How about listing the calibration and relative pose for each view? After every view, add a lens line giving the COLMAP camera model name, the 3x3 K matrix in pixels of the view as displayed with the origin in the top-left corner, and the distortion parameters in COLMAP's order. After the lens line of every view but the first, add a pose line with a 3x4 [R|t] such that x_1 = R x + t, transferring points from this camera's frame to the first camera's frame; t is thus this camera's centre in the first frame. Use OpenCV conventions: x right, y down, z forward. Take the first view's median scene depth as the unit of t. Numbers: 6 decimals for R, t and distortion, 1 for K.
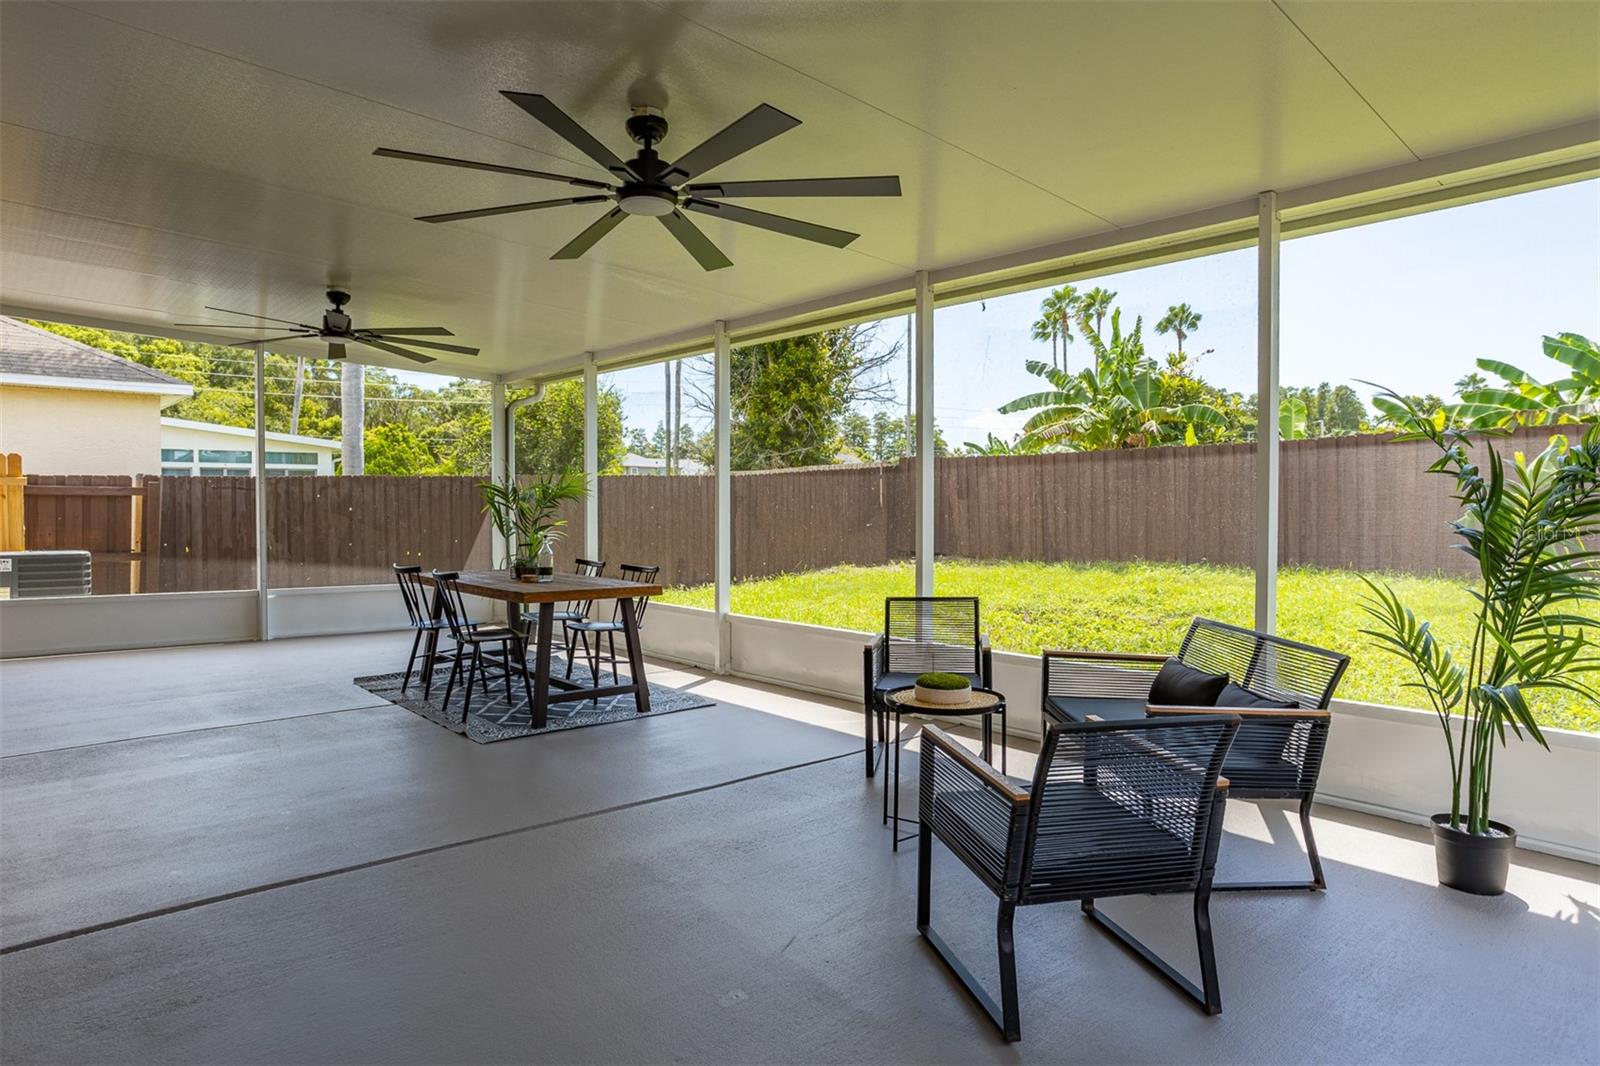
lens RADIAL K [[923.1, 0, 798.4], [0, 923.1, 529.5], [0, 0, 1]] dist [-0.027280, 0.001425]
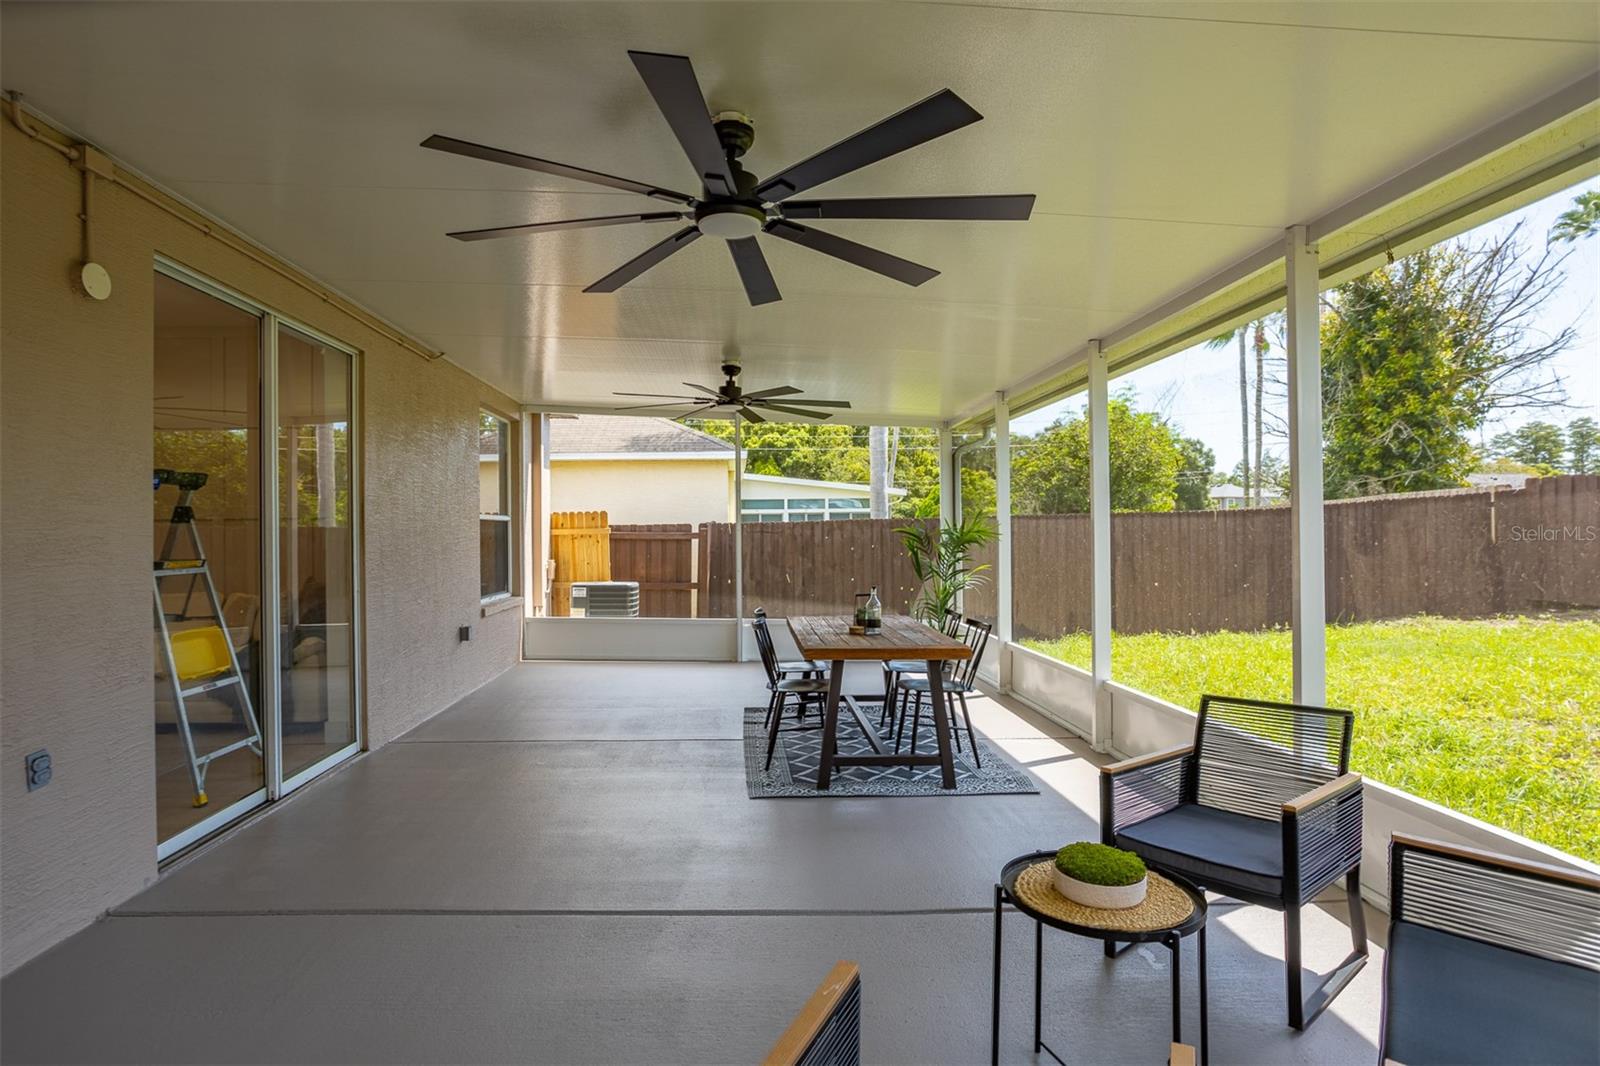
lens RADIAL K [[837.7, 0, 773.7], [0, 837.7, 537.1], [0, 0, 1]] dist [-0.060429, 0.037900]
pose [[0.767525, -0.005200, -0.640998, 0.071381], [-0.011172, 0.999707, -0.021488, -0.008697], [0.640922, 0.023654, 0.767242, 0.086124]]
